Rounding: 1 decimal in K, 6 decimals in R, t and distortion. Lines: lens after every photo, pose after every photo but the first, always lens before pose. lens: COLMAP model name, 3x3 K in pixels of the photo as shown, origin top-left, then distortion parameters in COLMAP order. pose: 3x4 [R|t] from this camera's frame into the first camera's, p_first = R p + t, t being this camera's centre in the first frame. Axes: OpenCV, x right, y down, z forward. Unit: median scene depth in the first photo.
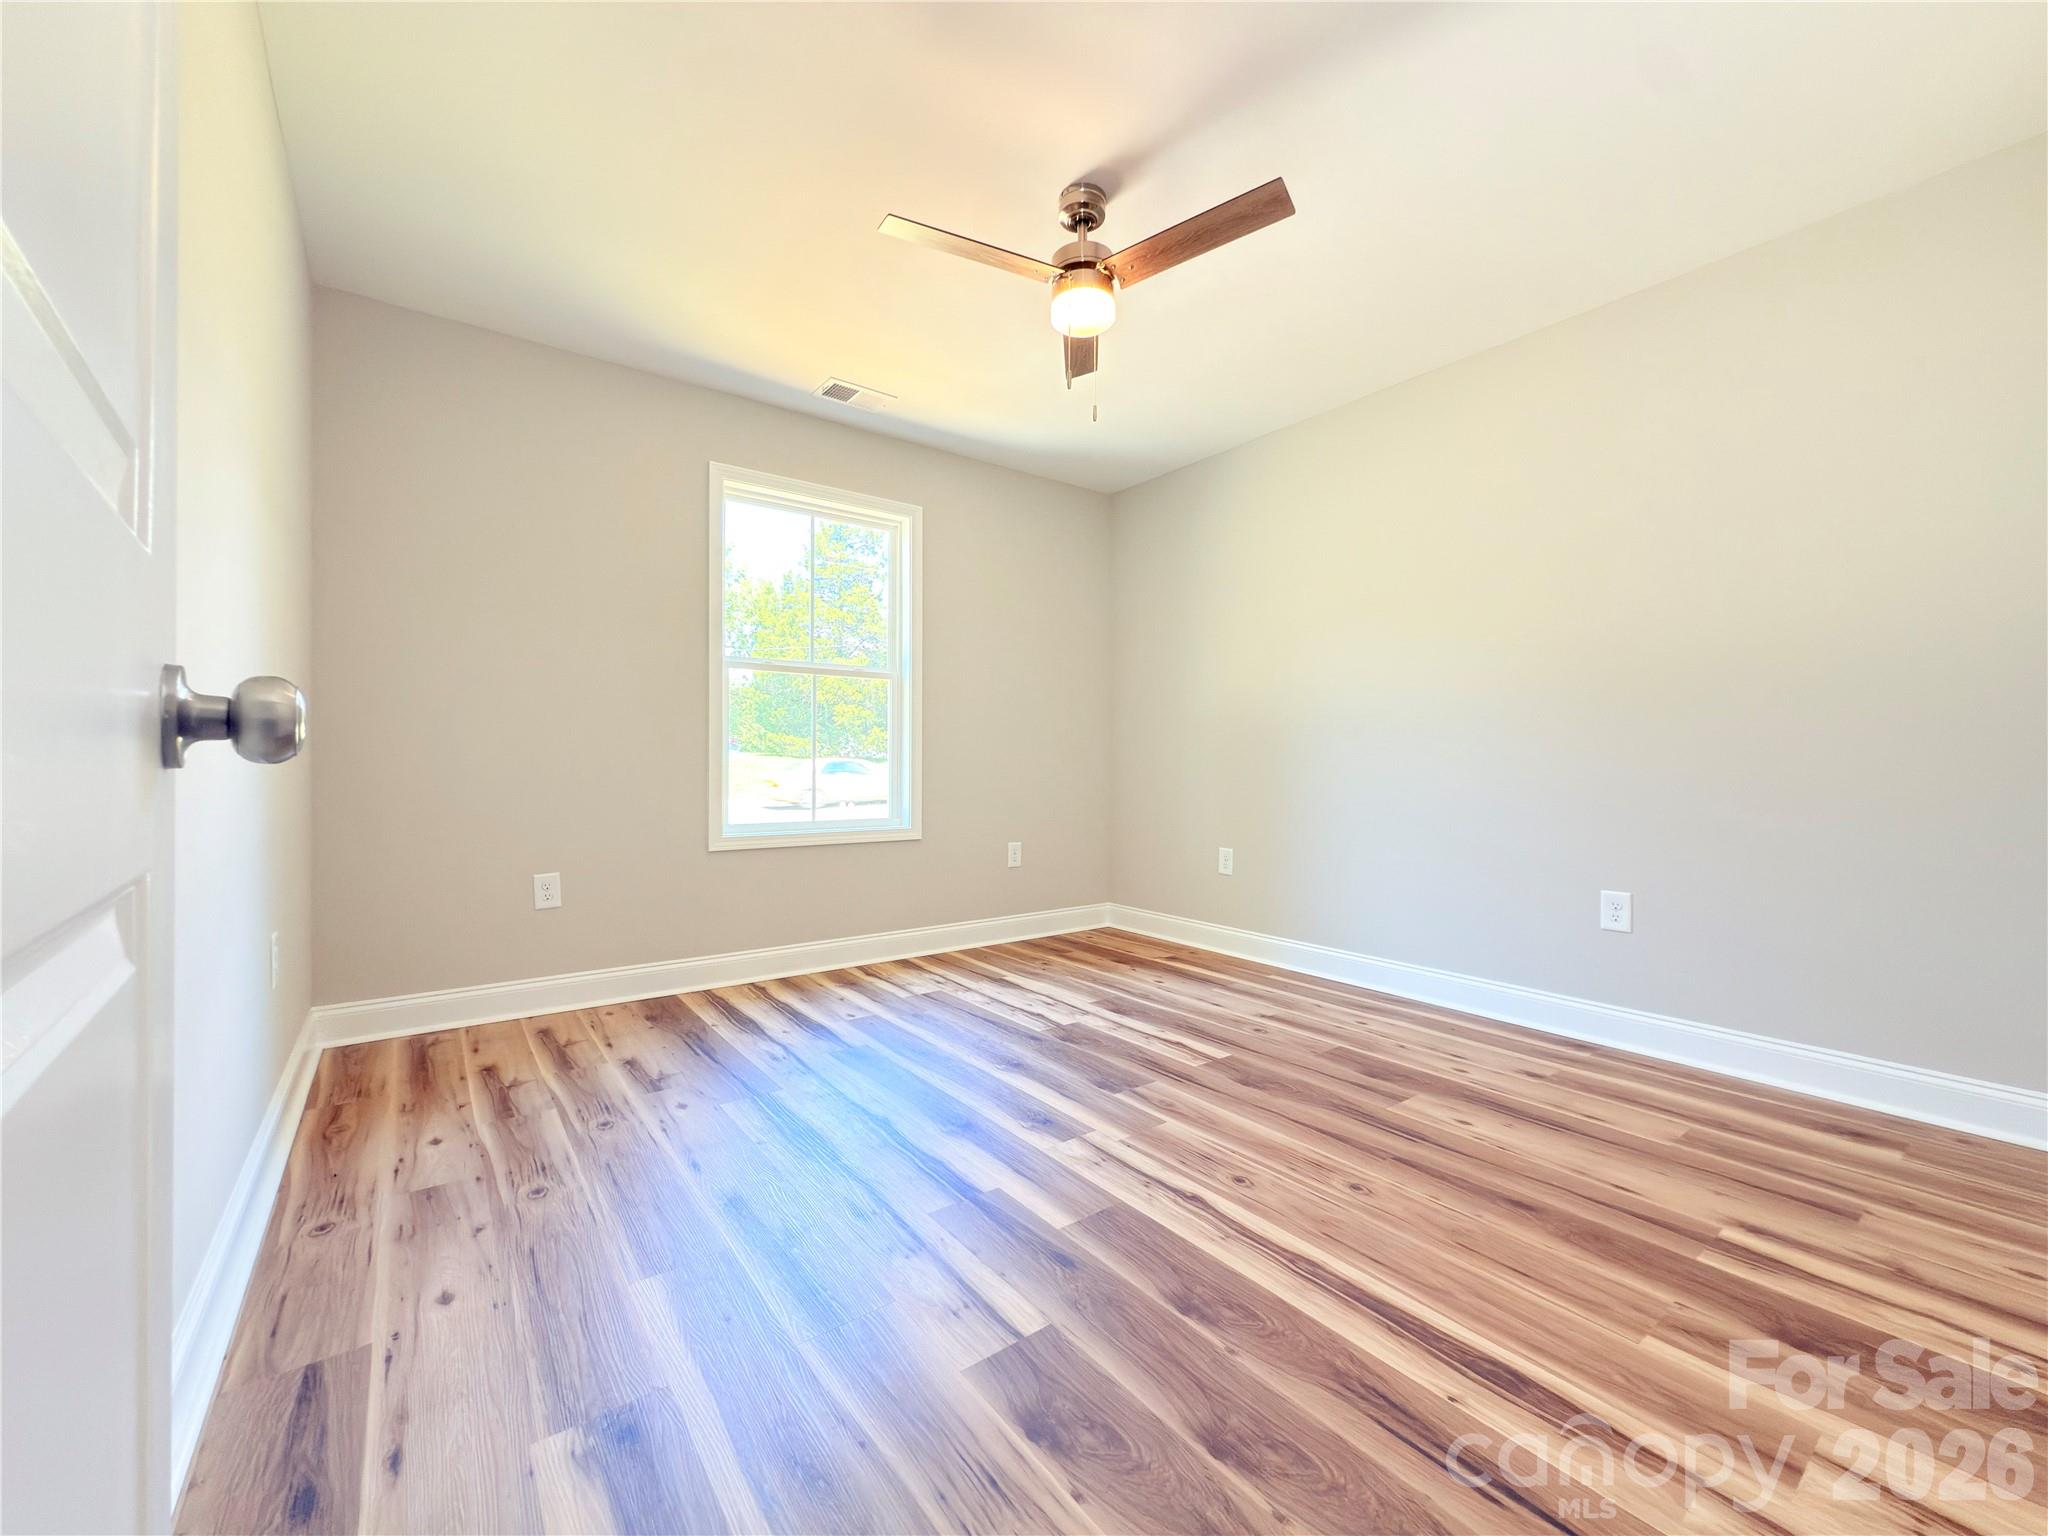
lens RADIAL K [[816.1, 0, 1024.0], [0, 816.1, 768.0], [0, 0, 1]] dist [-0.002150, 0.000315]
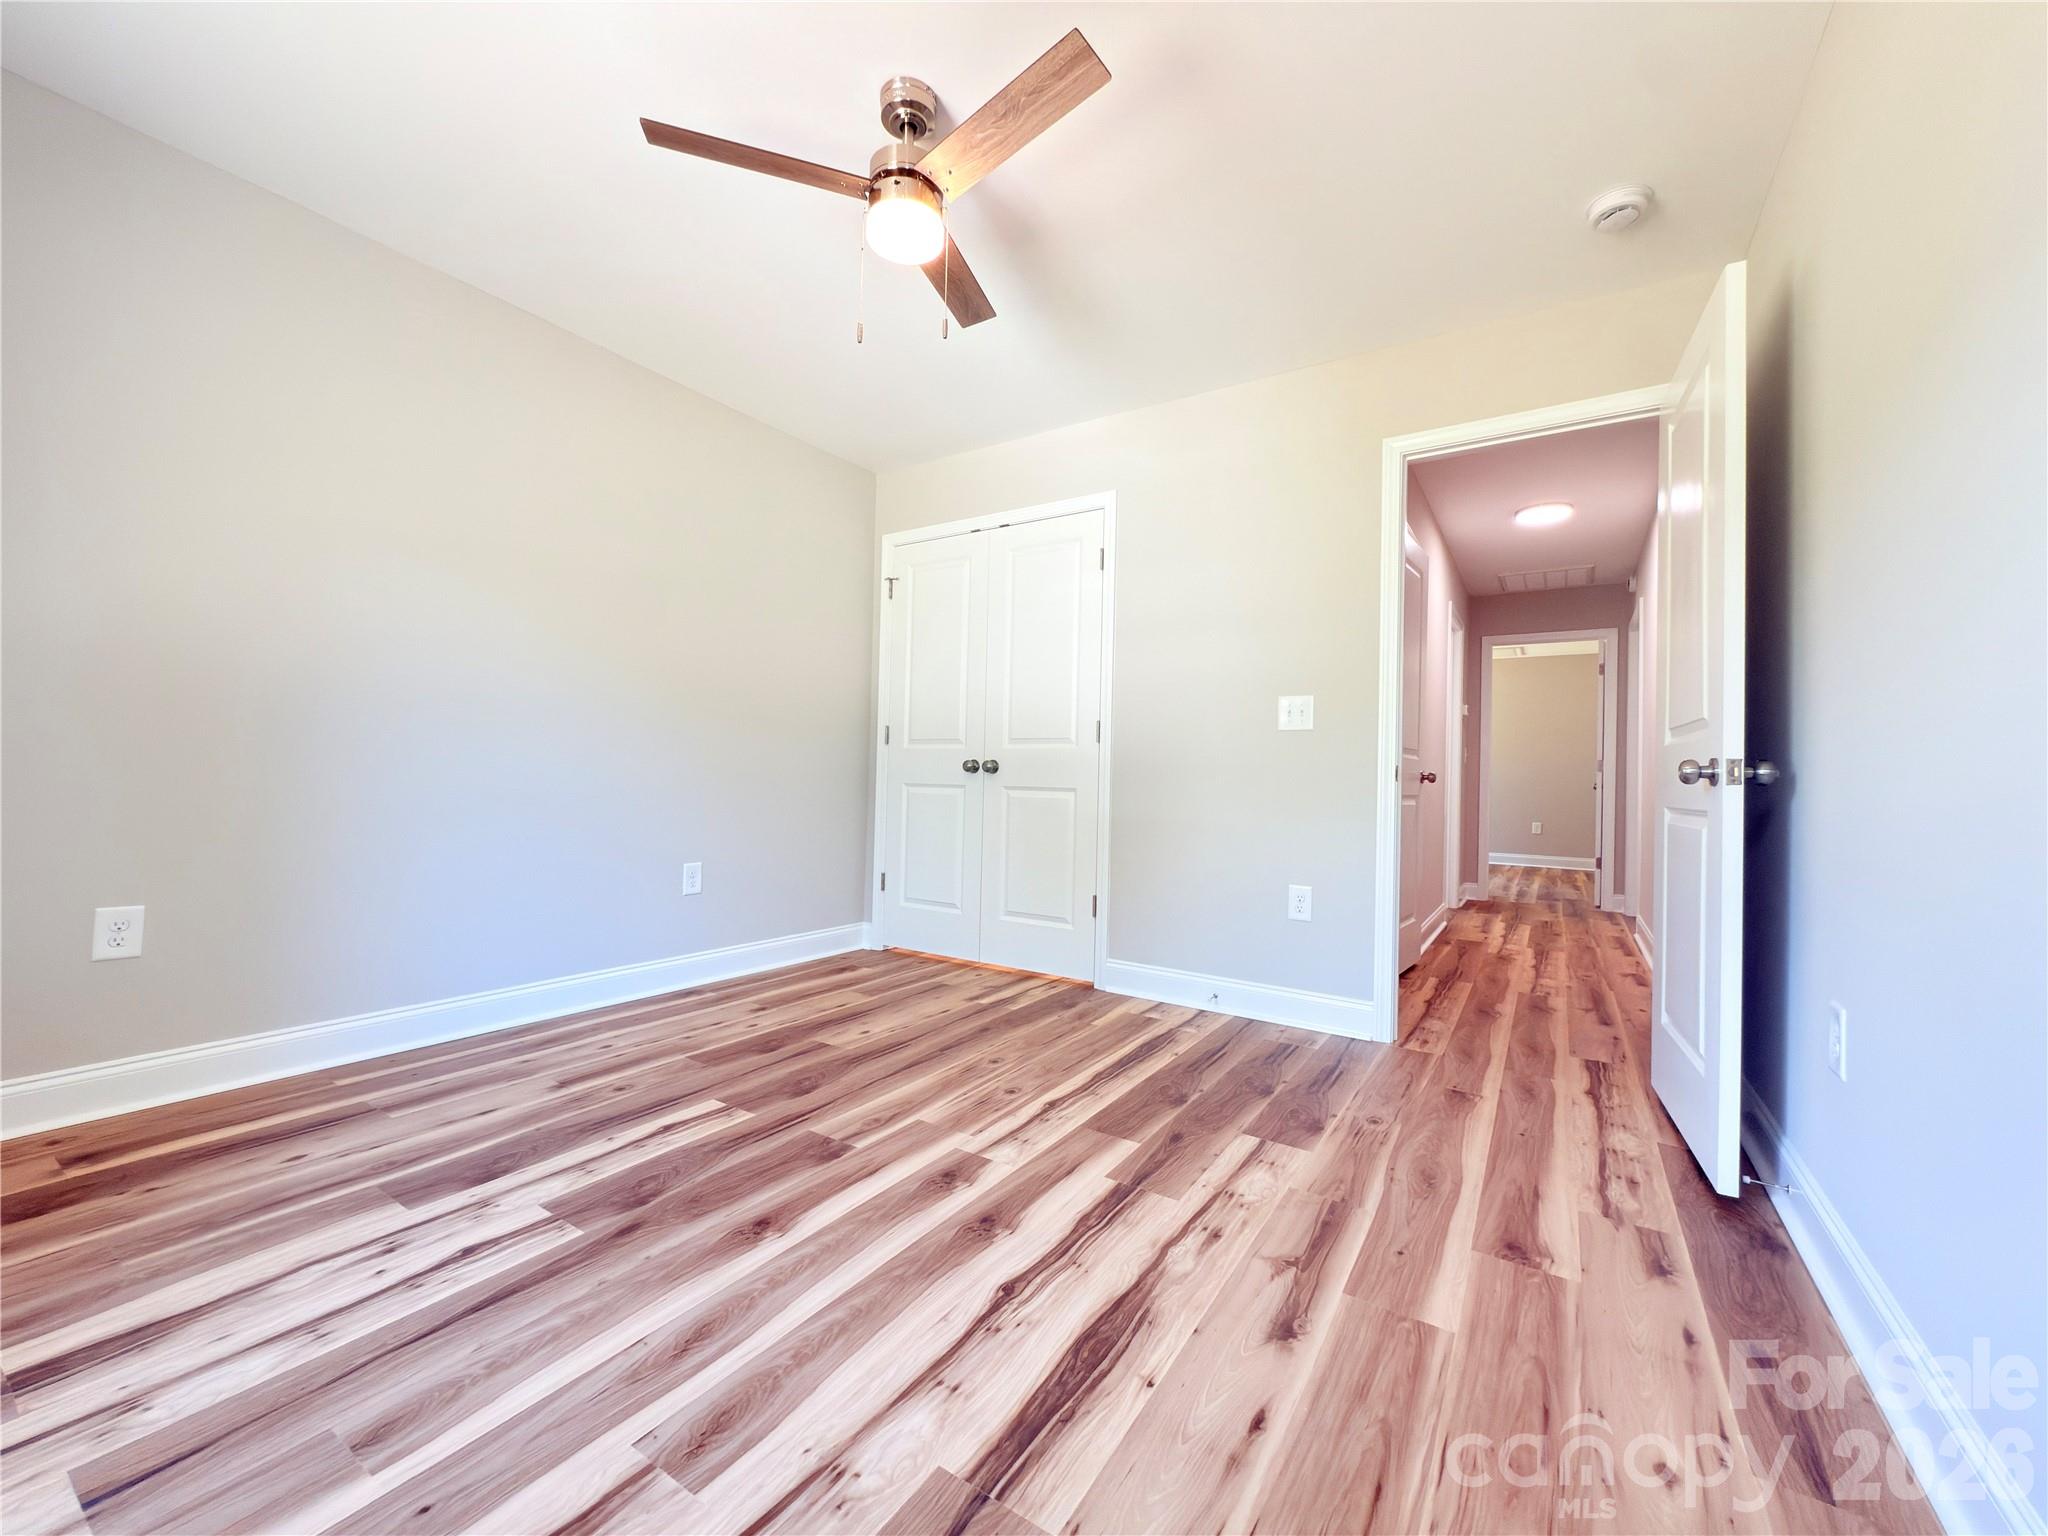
lens RADIAL K [[816.1, 0, 1024.0], [0, 816.1, 768.0], [0, 0, 1]] dist [-0.002150, 0.000315]
pose [[-0.343039, -0.000381, 0.939321, -0.780427], [-0.022129, 0.999726, -0.007676, 0.004169], [-0.939060, -0.023419, -0.342954, 1.178055]]
